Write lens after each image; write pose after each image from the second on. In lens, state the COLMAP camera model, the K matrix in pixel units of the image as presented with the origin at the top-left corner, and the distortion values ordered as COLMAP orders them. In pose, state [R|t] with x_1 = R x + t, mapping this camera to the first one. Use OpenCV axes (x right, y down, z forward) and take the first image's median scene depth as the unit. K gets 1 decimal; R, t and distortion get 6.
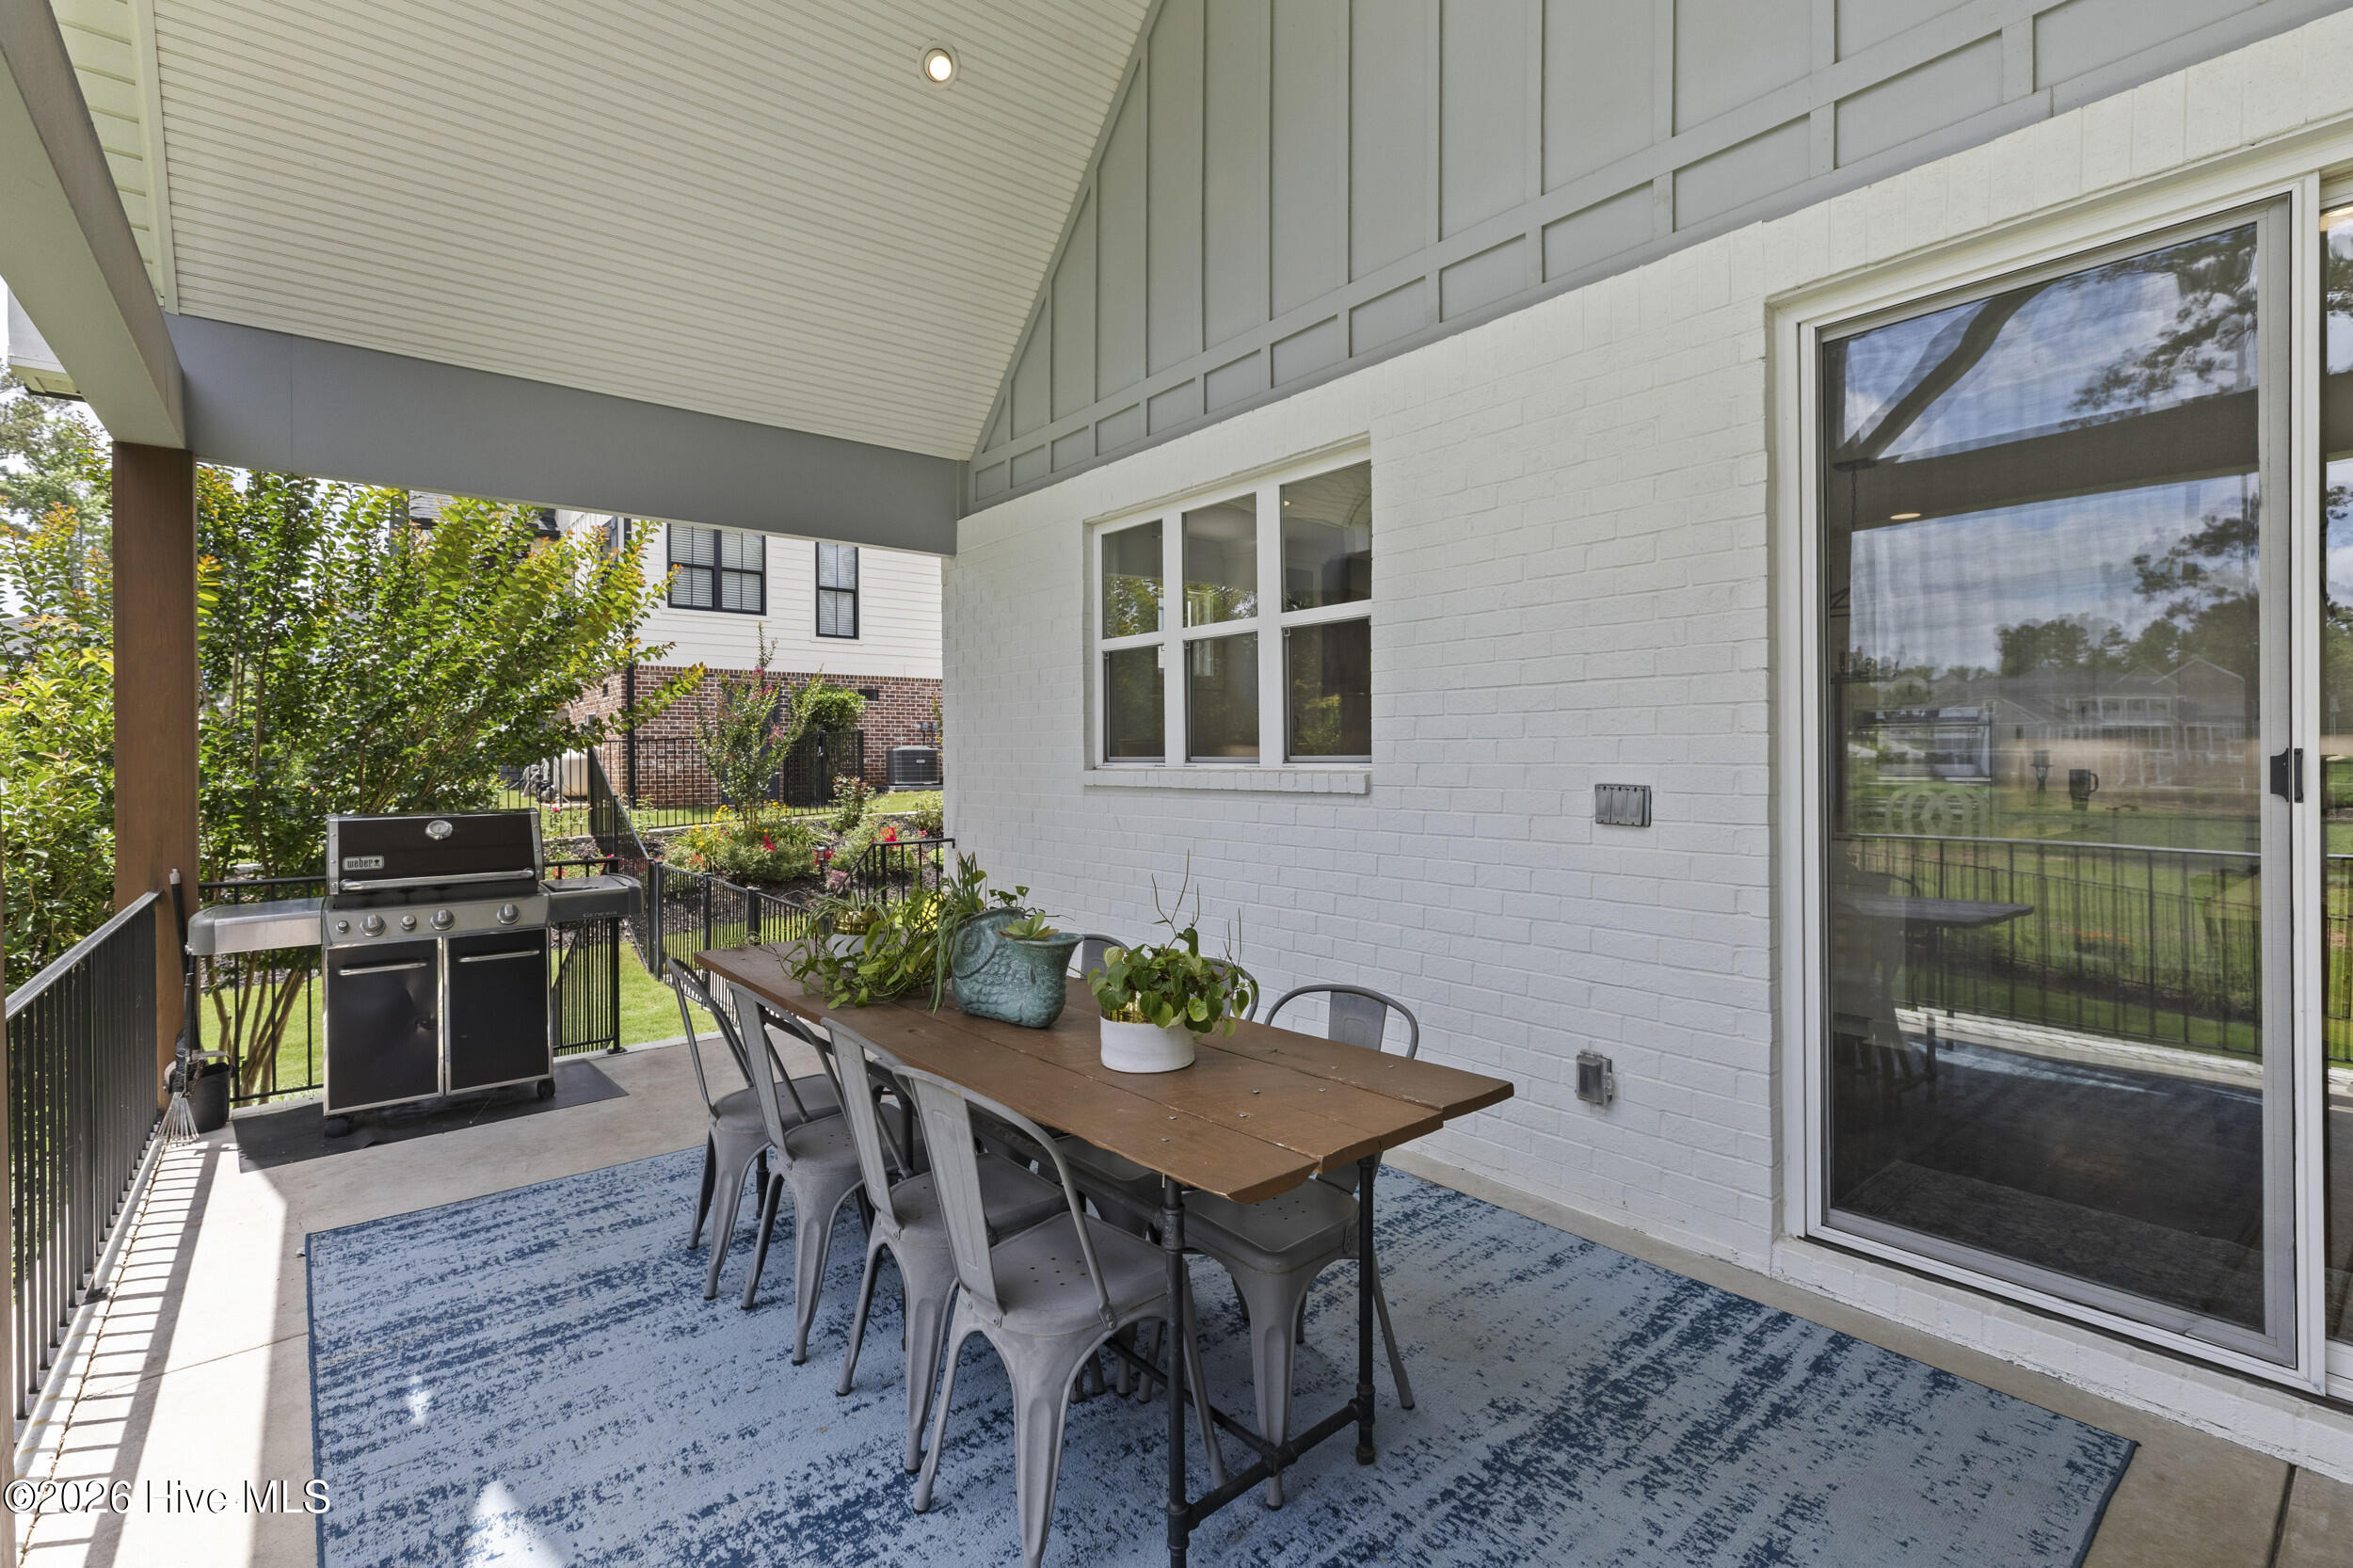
lens RADIAL K [[1056.3, 0, 1170.2], [0, 1056.3, 760.7], [0, 0, 1]] dist [-0.001563, 0.000686]
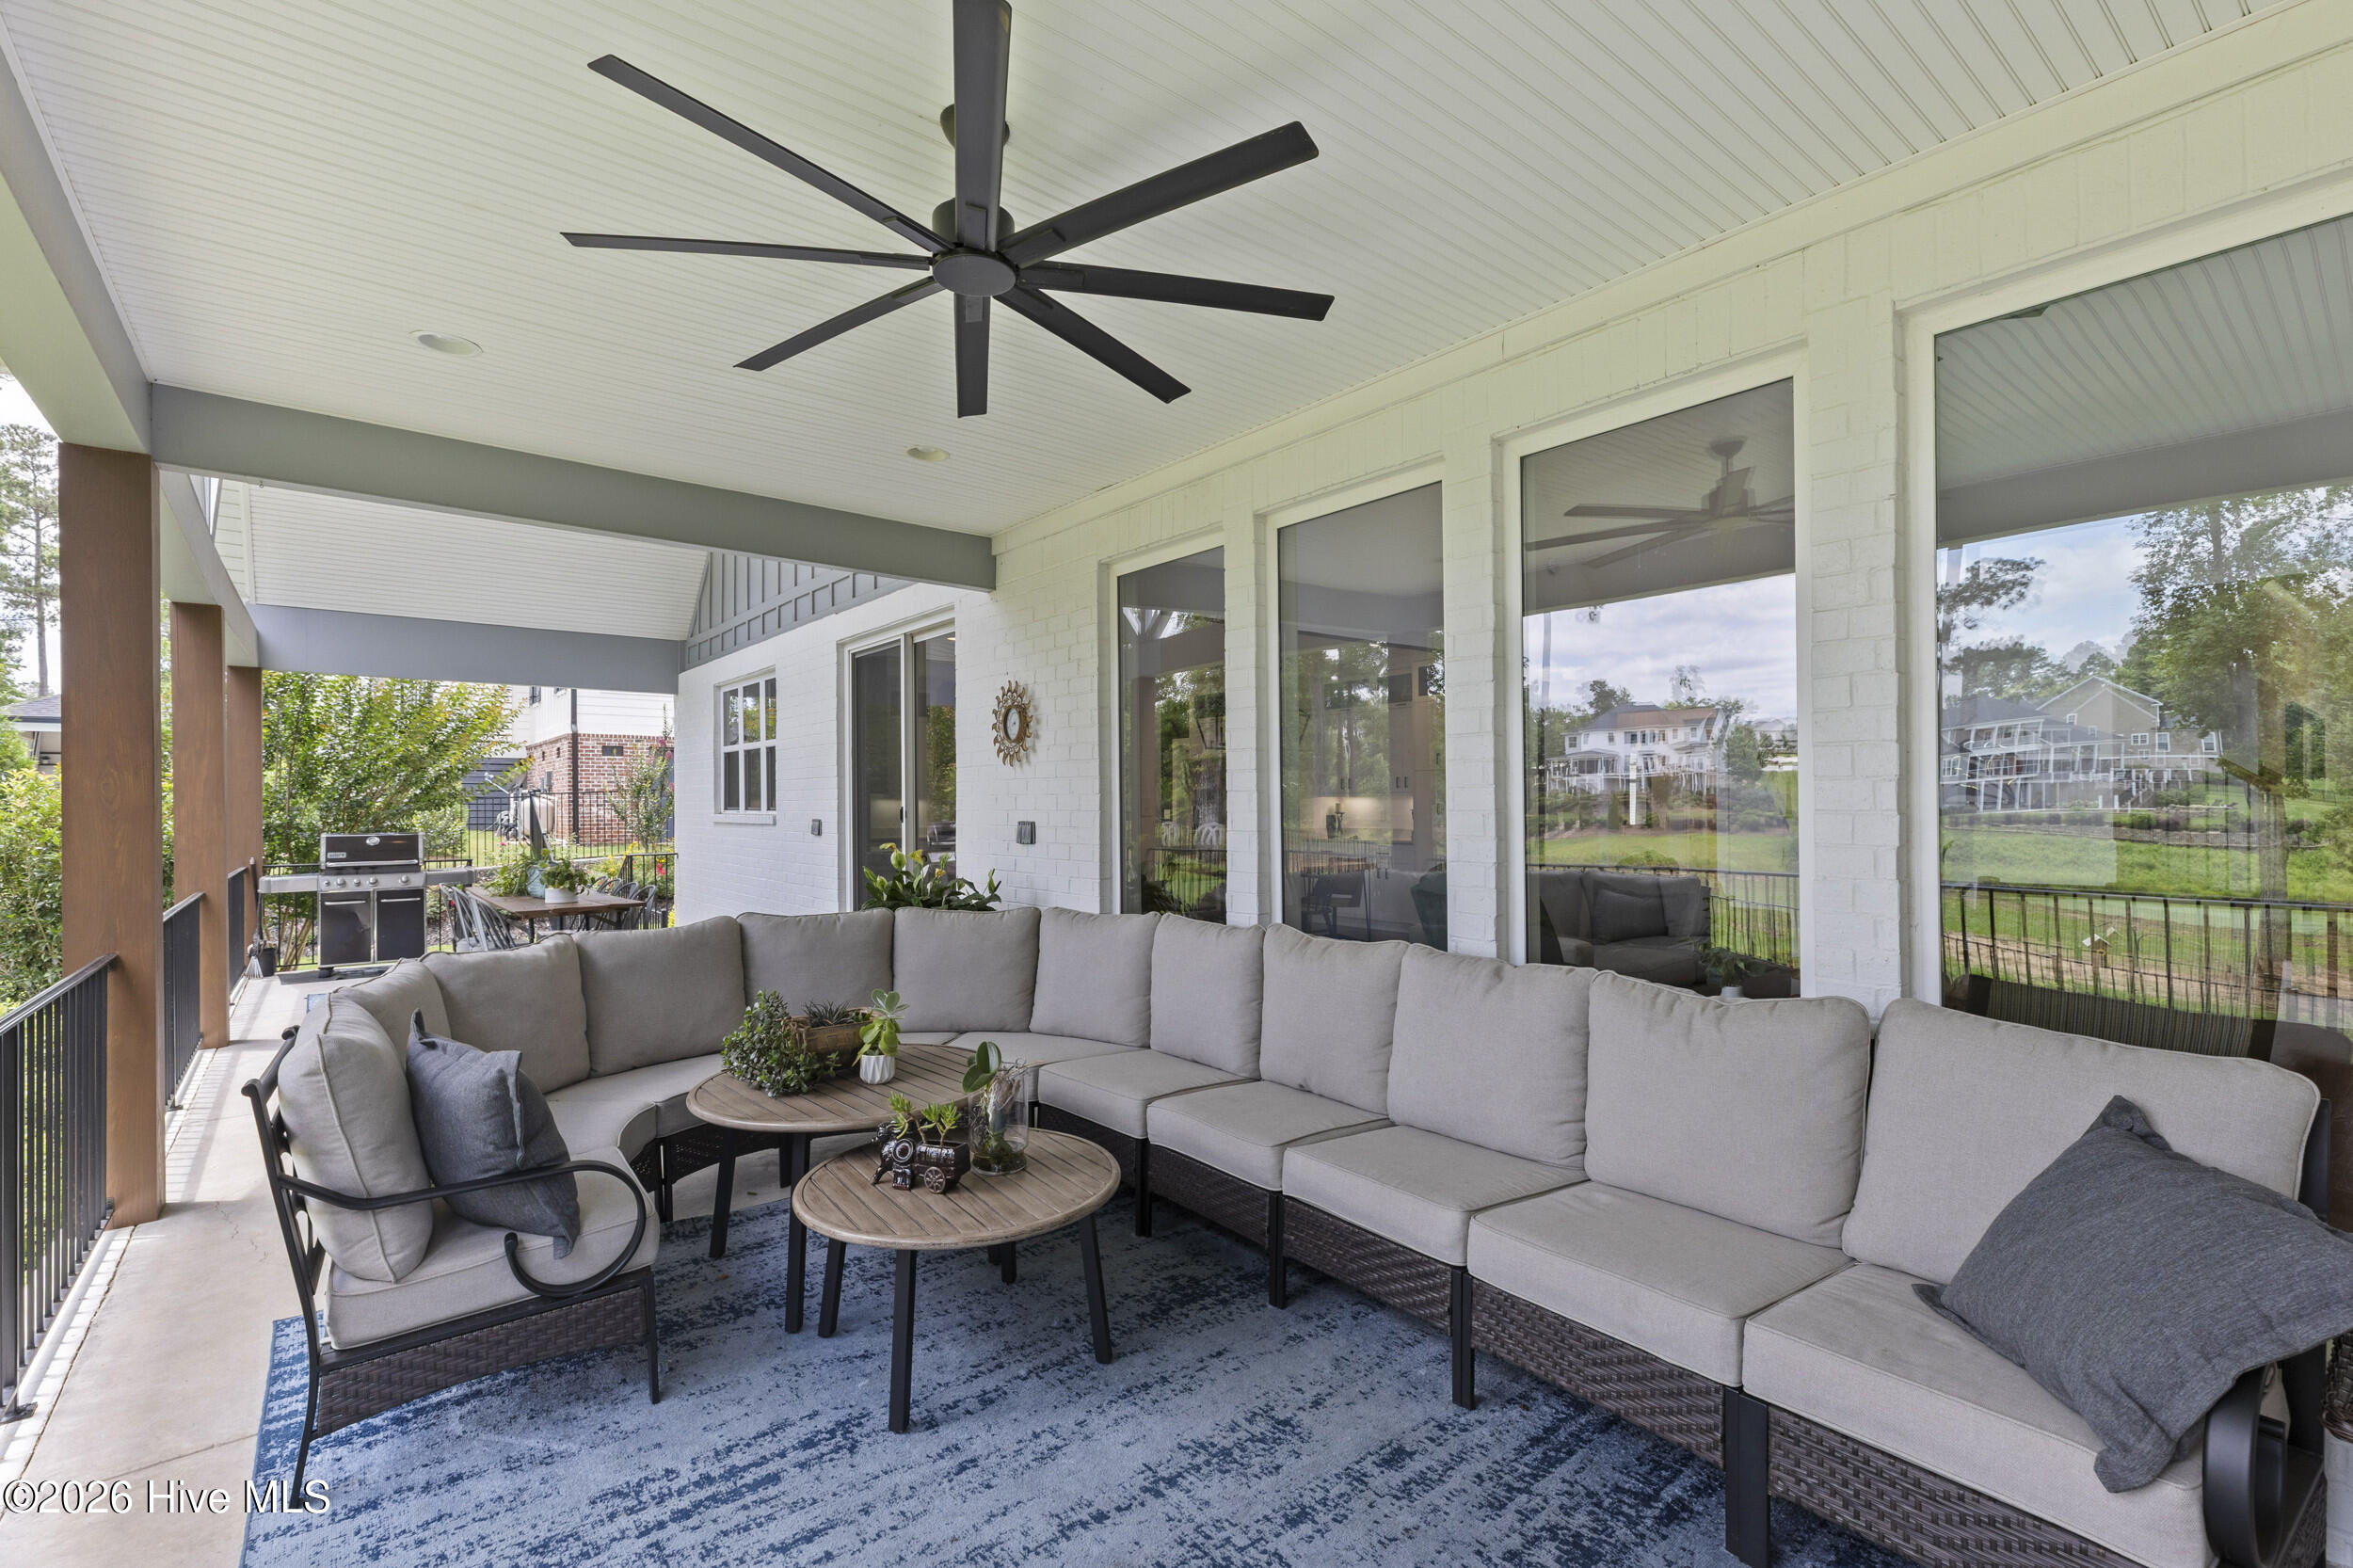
lens RADIAL K [[1056.3, 0, 1187.8], [0, 1056.3, 800.3], [0, 0, 1]] dist [-0.001563, 0.000686]
pose [[0.999983, -0.000721, -0.005791, 0.931709], [0.000688, 0.999984, -0.005674, -0.004524], [0.005795, 0.005670, 0.999967, -1.085055]]
